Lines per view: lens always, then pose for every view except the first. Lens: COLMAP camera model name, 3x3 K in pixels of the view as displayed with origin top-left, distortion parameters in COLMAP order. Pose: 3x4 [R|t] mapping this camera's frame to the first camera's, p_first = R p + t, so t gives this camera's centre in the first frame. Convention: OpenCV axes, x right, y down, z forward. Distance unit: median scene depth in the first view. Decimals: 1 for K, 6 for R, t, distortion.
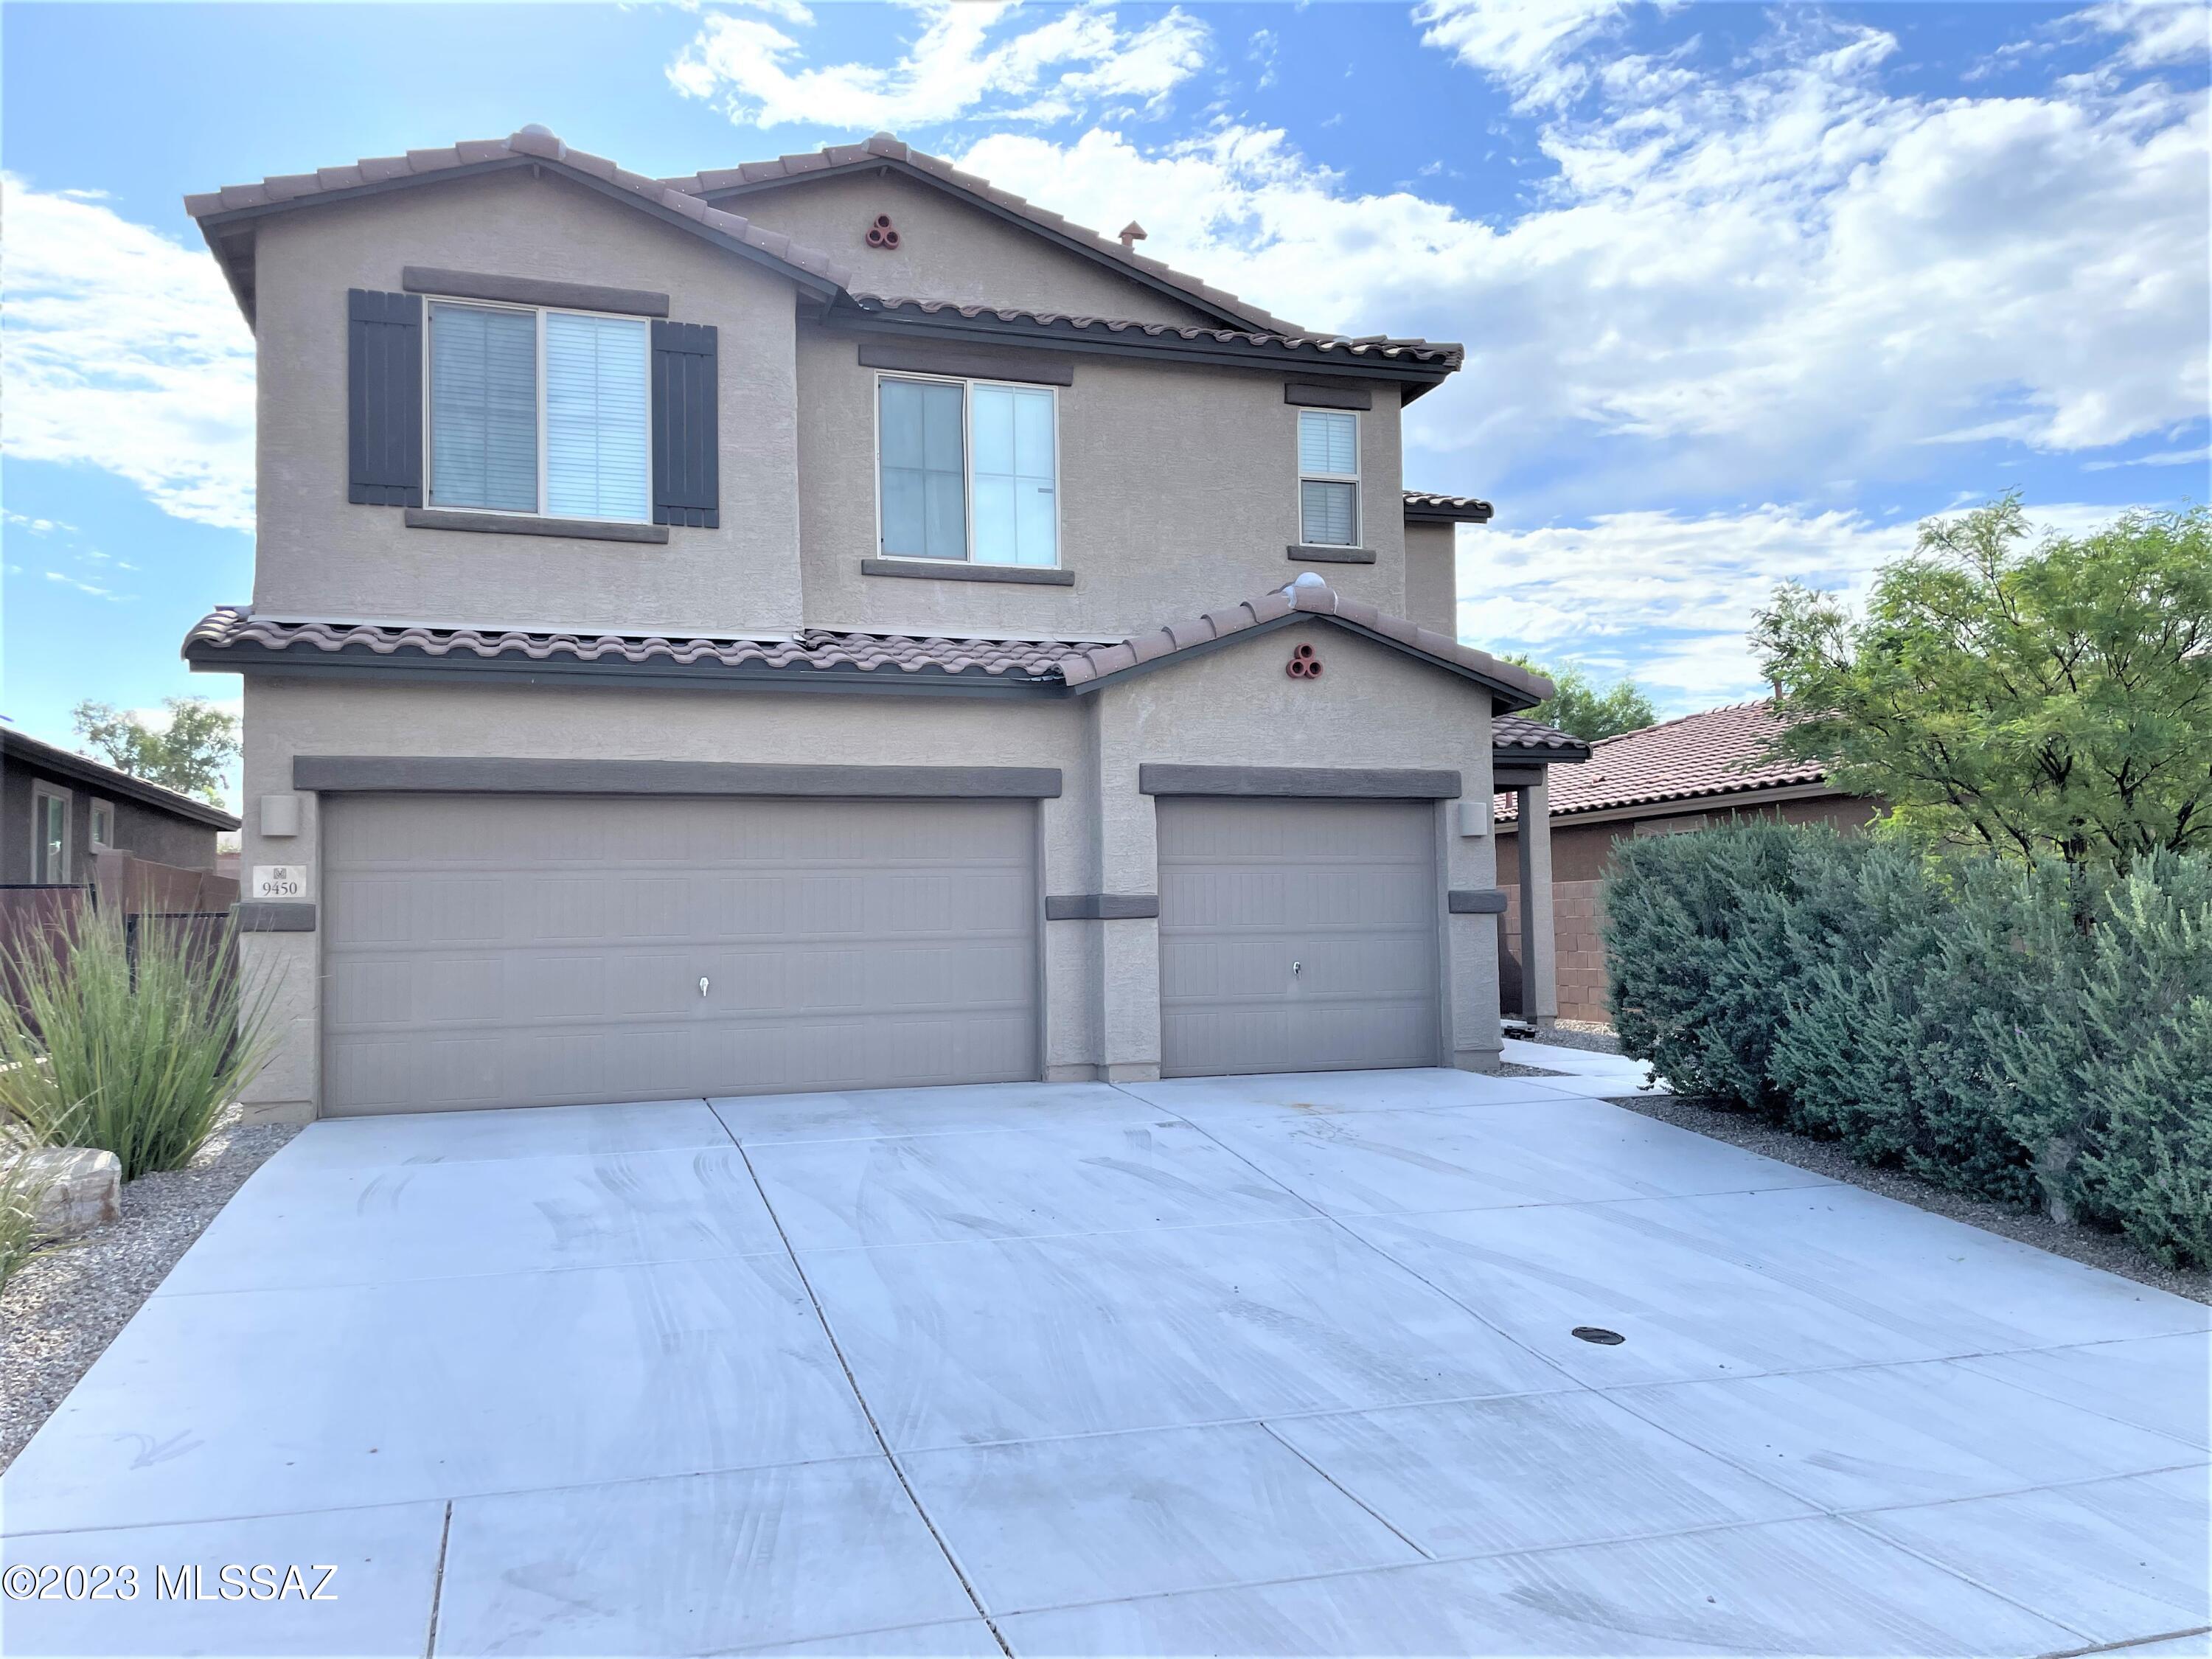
lens RADIAL K [[1701.1, 0, 1095.6], [0, 1701.1, 833.2], [0, 0, 1]] dist [0.080763, -0.116318]
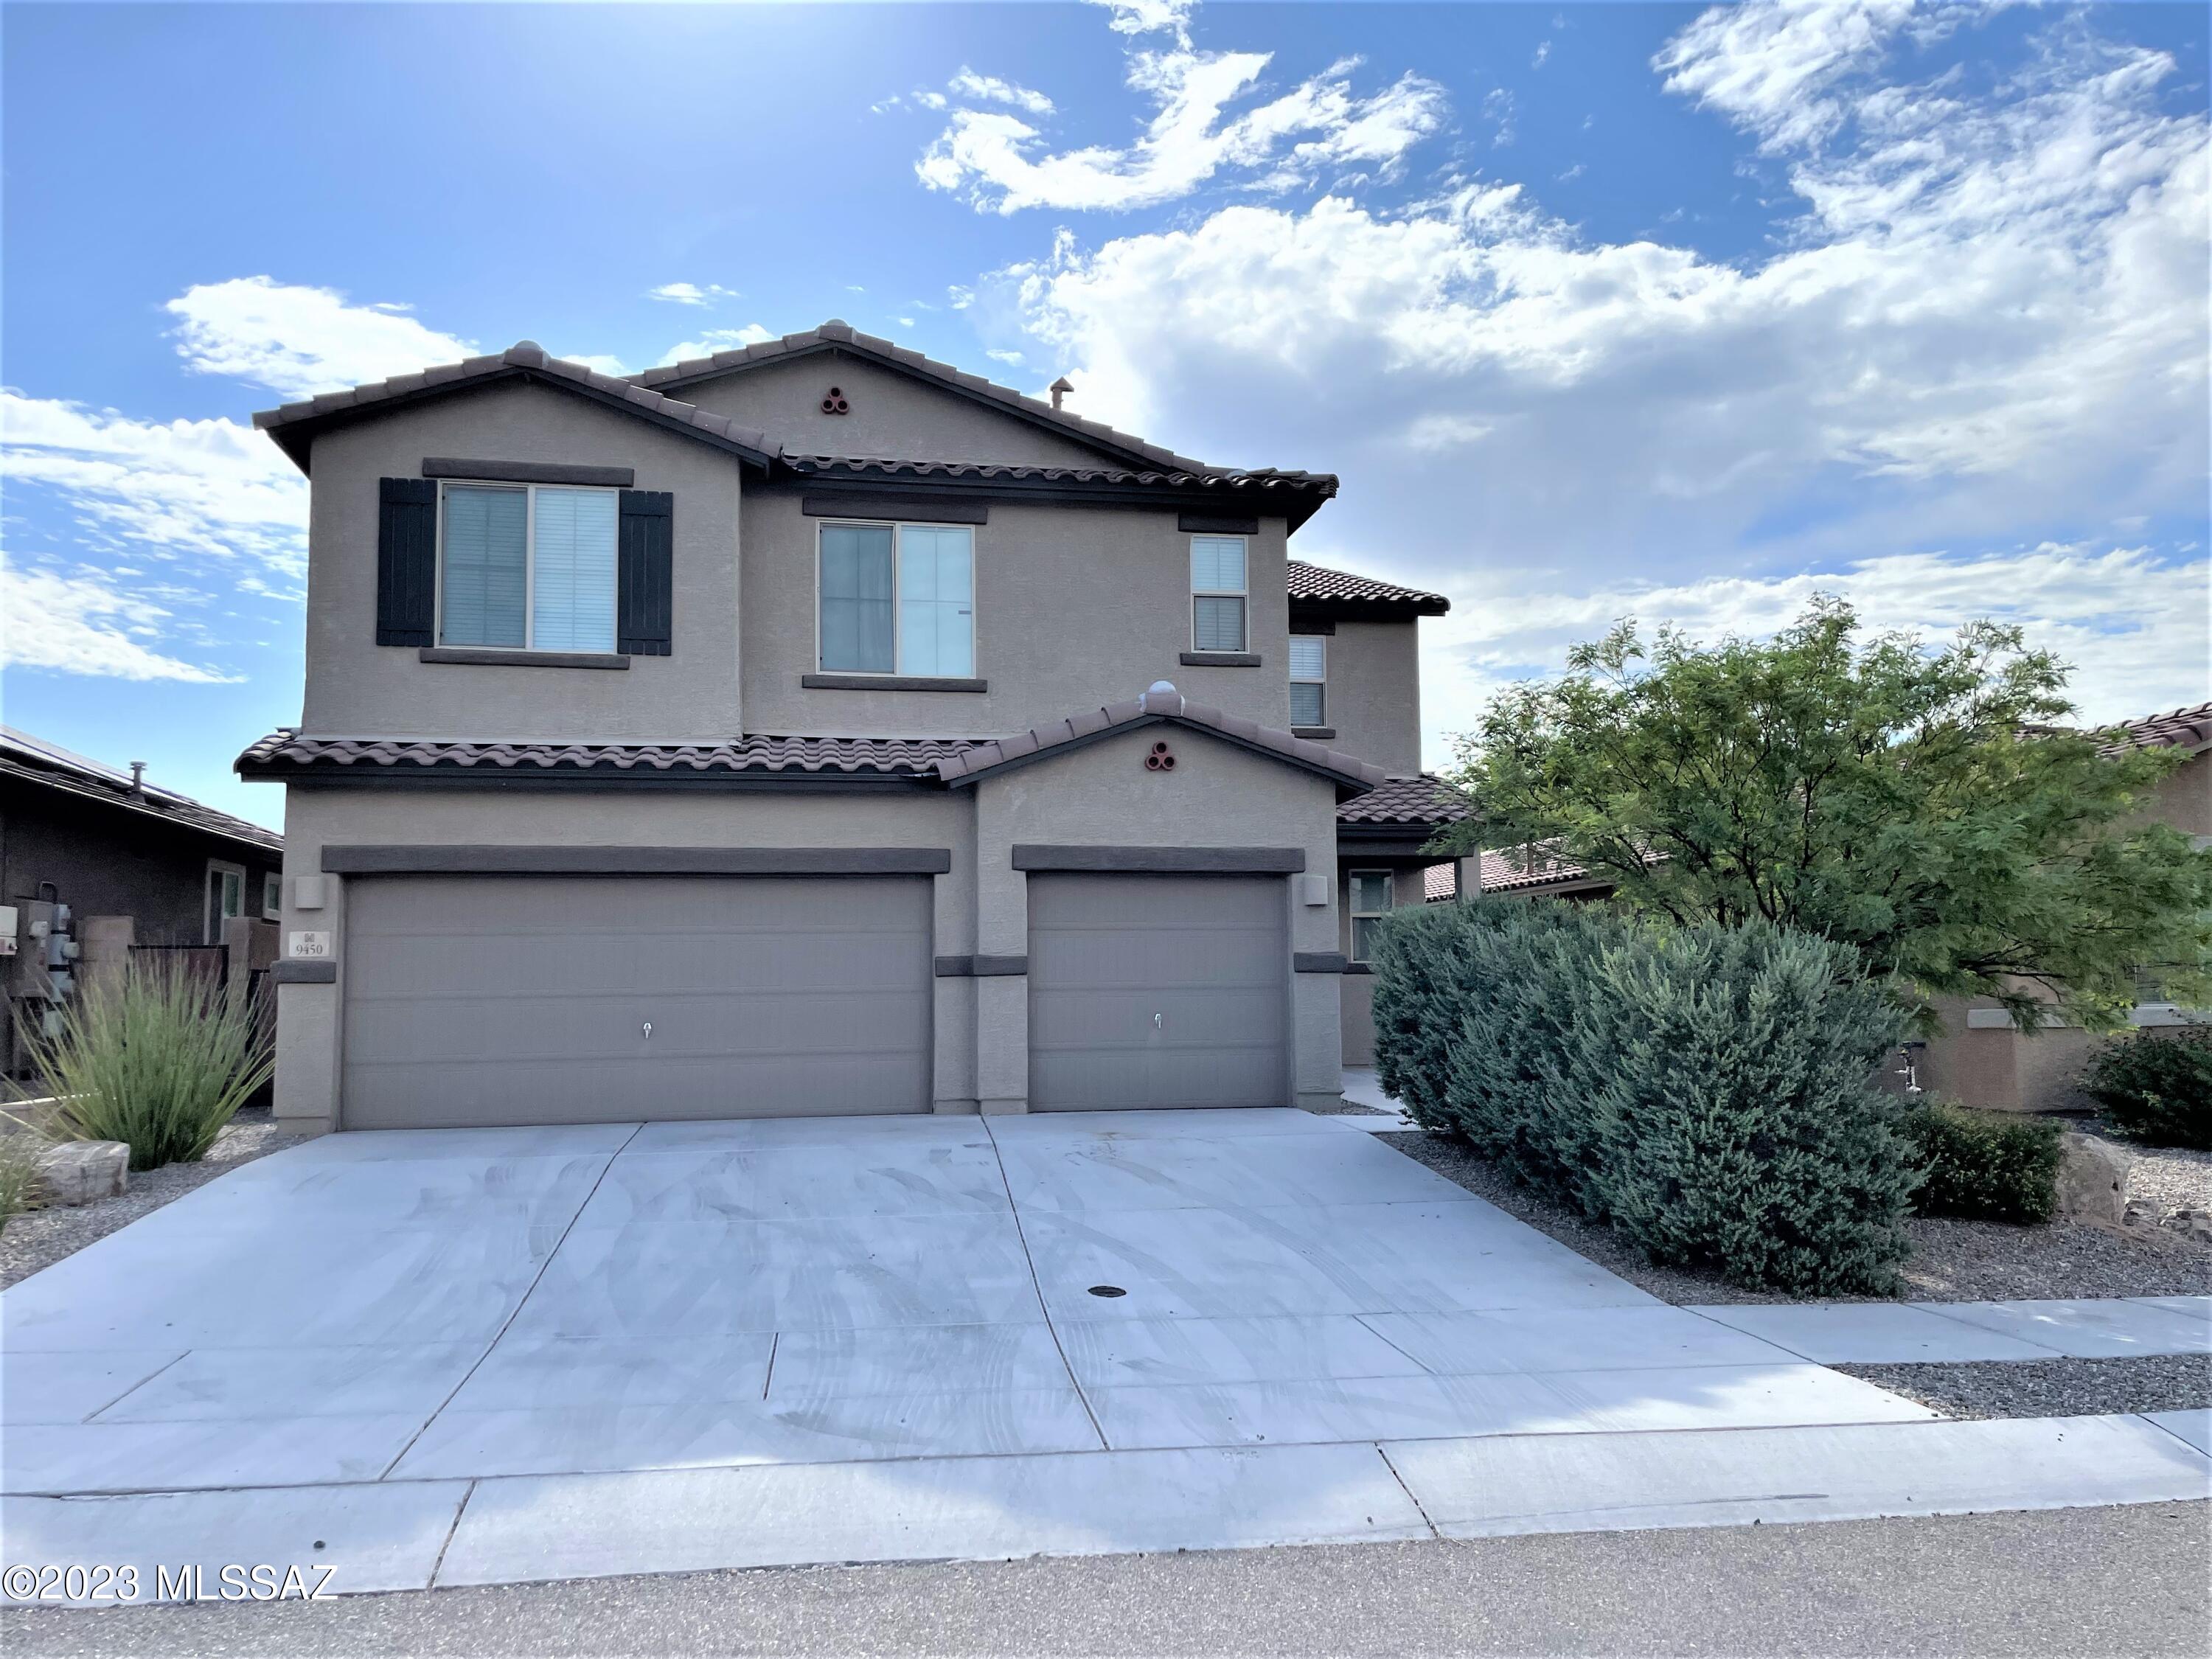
lens RADIAL K [[1701.1, 0, 1108.9], [0, 1701.1, 834.6], [0, 0, 1]] dist [0.080763, -0.116318]
pose [[0.990405, -0.006377, -0.138050, 0.231536], [0.001756, 0.999435, -0.033568, -0.007342], [0.138186, 0.033003, 0.989856, -0.148725]]
